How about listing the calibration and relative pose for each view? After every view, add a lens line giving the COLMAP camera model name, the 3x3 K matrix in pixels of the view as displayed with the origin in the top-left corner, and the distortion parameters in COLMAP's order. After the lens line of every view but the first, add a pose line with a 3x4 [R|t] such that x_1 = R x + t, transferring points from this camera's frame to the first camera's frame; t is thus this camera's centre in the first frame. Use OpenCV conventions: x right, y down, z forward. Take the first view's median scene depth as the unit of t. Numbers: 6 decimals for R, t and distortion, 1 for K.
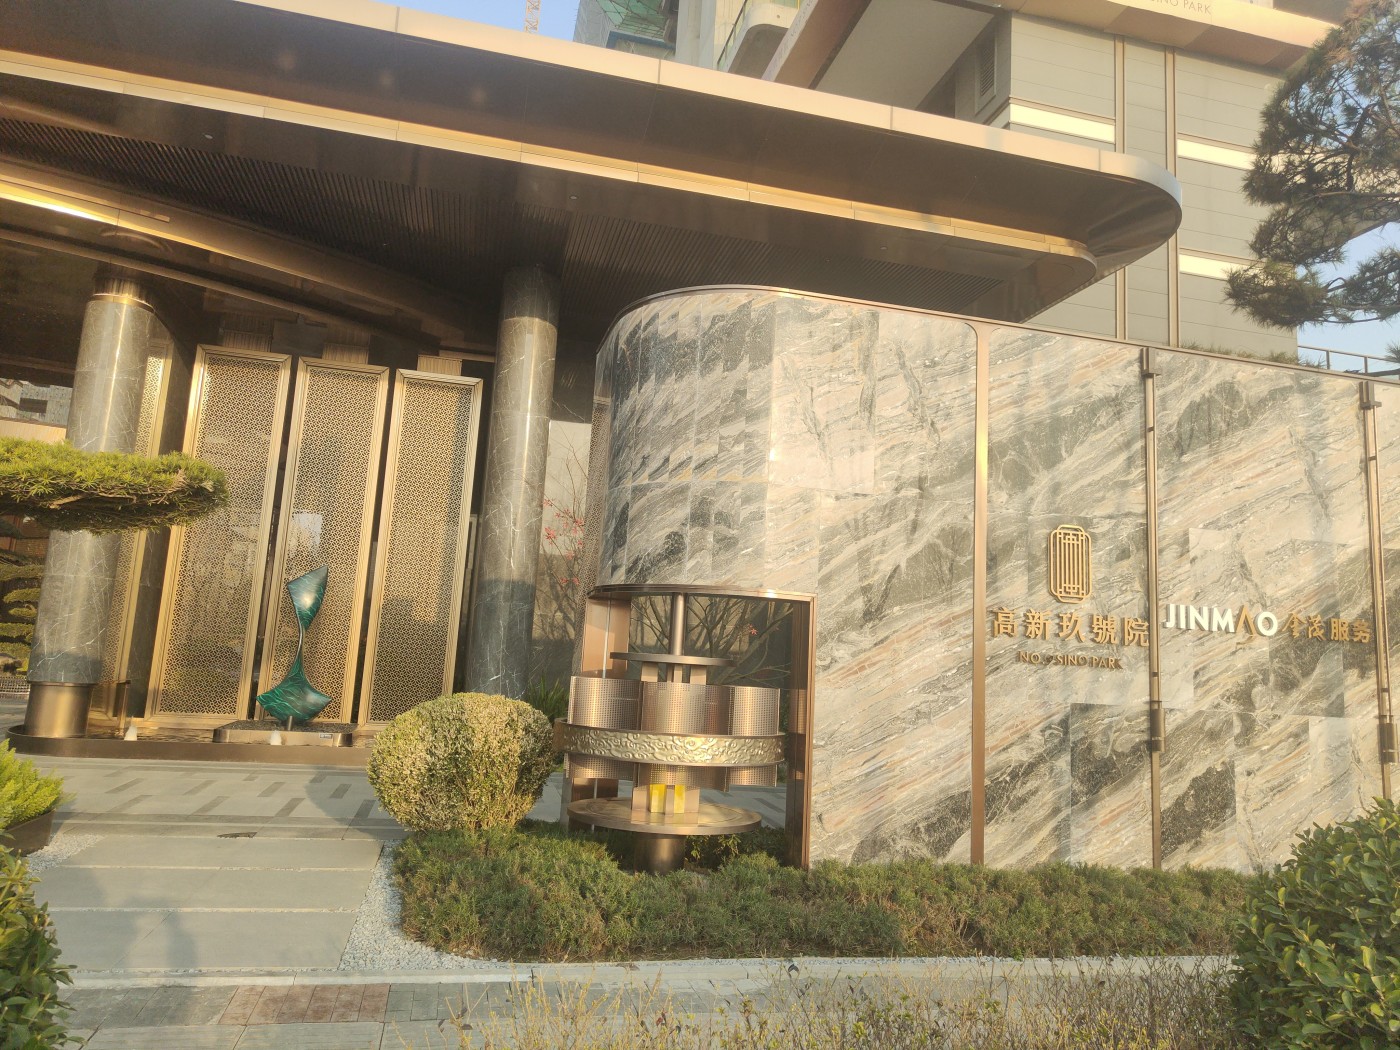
lens RADIAL K [[972.2, 0, 698.6], [0, 972.2, 505.0], [0, 0, 1]] dist [0.031924, -0.025261]
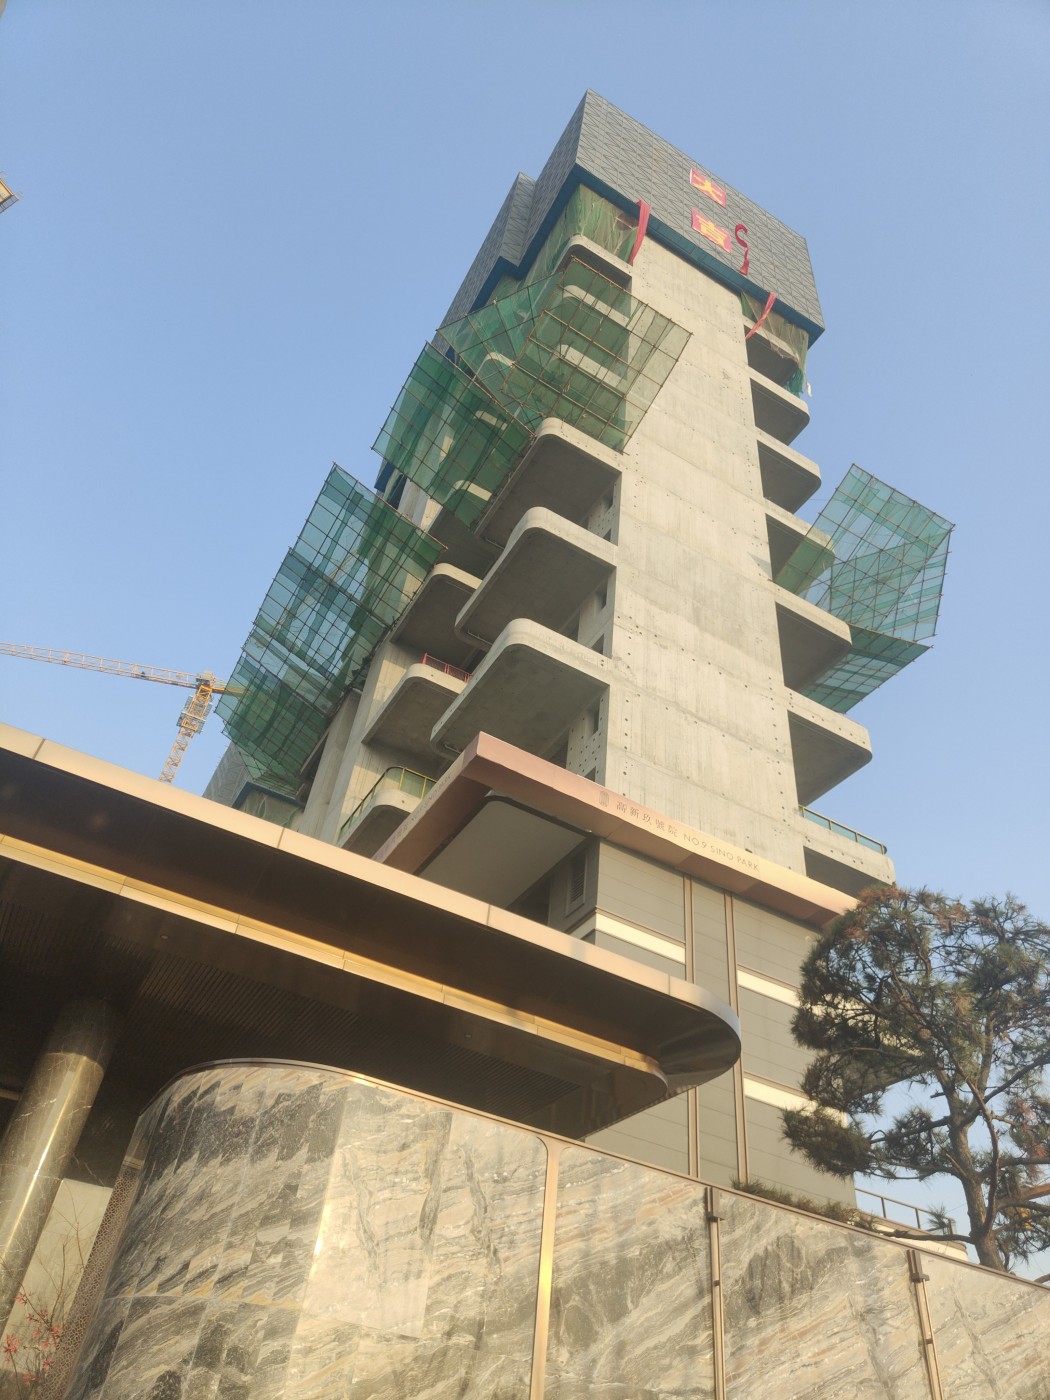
lens RADIAL K [[972.2, 0, 521.9], [0, 972.2, 705.3], [0, 0, 1]] dist [0.031924, -0.025261]
pose [[0.963558, 0.206069, 0.170565, 0.001954], [-0.083212, 0.836889, -0.541010, -0.013893], [-0.254230, 0.507101, 0.823538, -0.016974]]
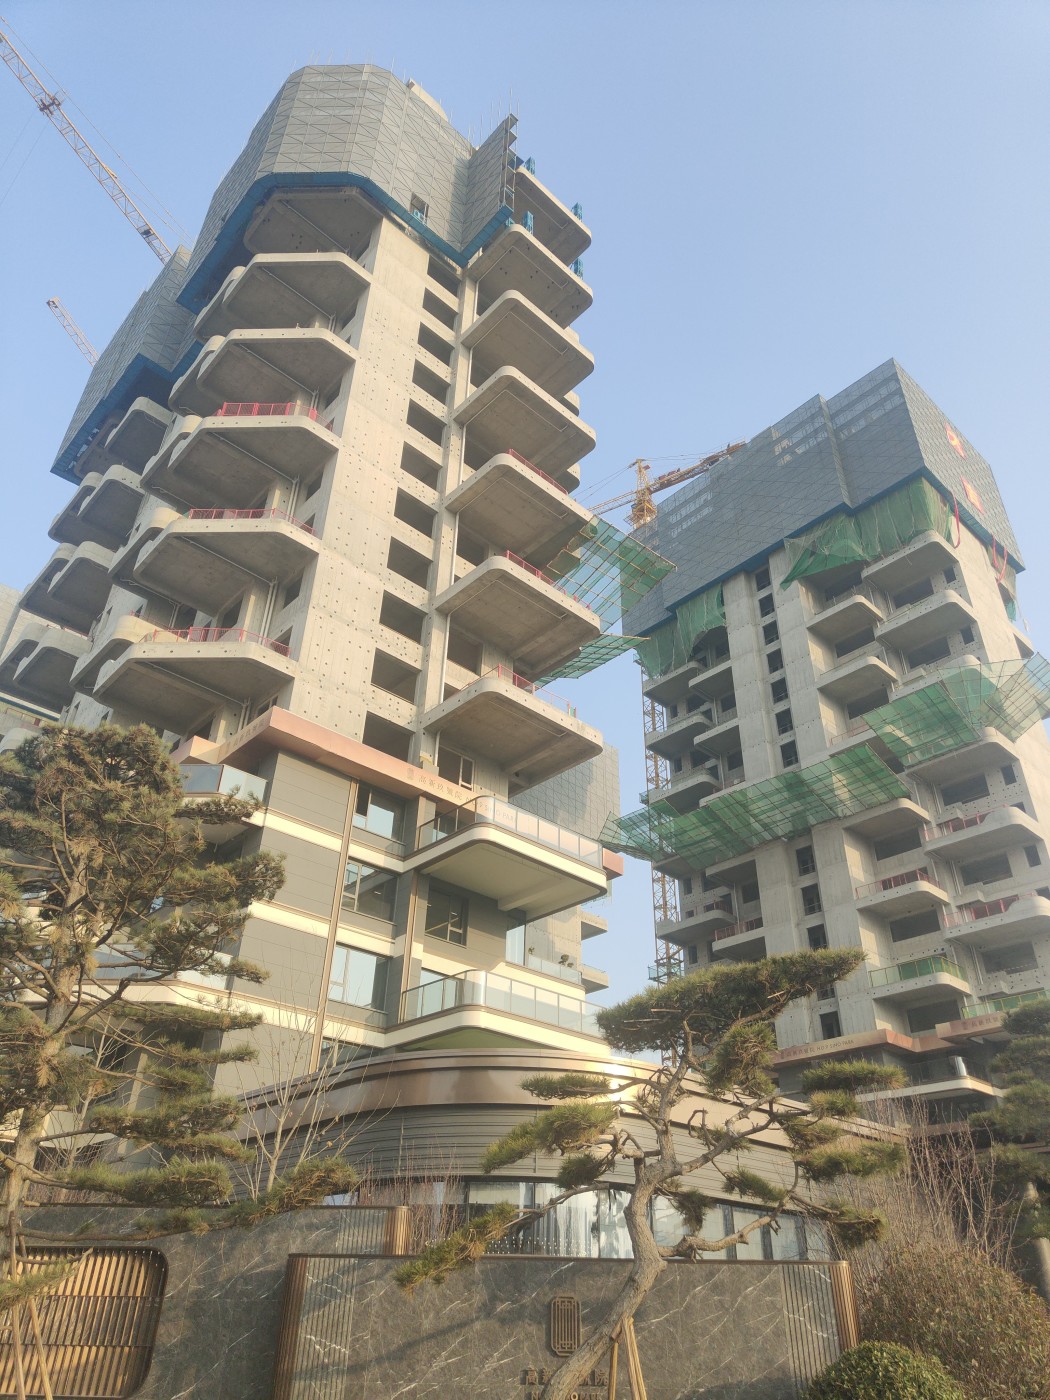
lens RADIAL K [[972.2, 0, 533.3], [0, 972.2, 682.8], [0, 0, 1]] dist [0.031924, -0.025261]
pose [[0.872139, 0.237746, 0.427611, -7.040347], [-0.043484, 0.908204, -0.416262, -0.716820], [-0.487323, 0.344444, 0.802418, -1.793512]]
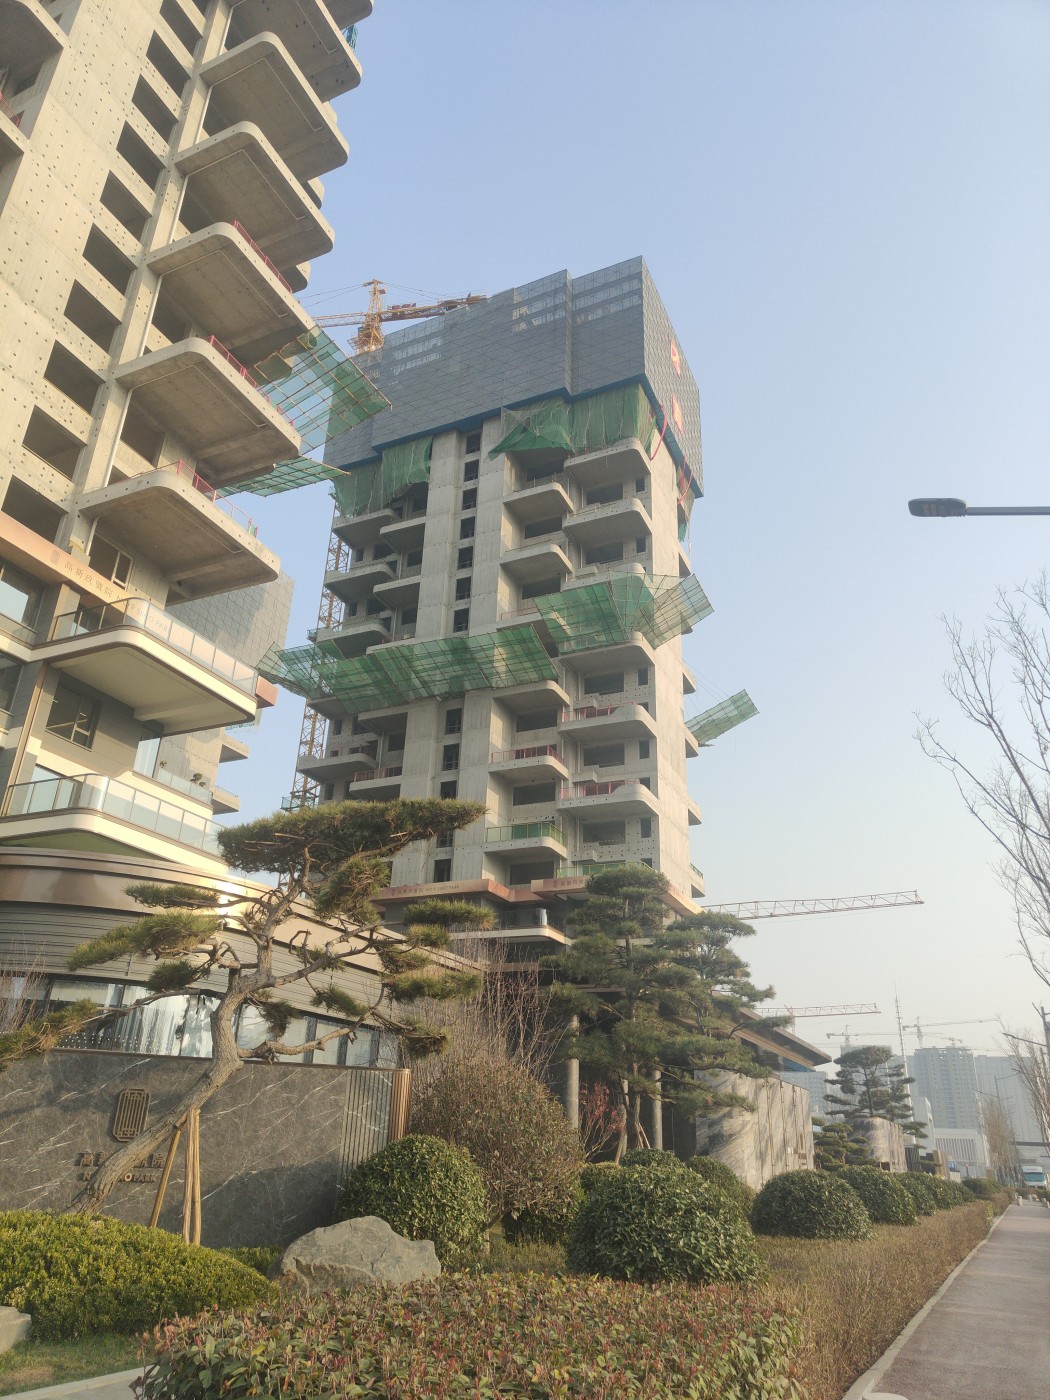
lens RADIAL K [[972.2, 0, 520.6], [0, 972.2, 699.5], [0, 0, 1]] dist [0.031924, -0.025261]
pose [[0.633221, 0.293081, 0.716334, -7.025630], [-0.123008, 0.951876, -0.280715, -0.713751], [-0.764133, 0.089640, 0.638799, -1.781578]]
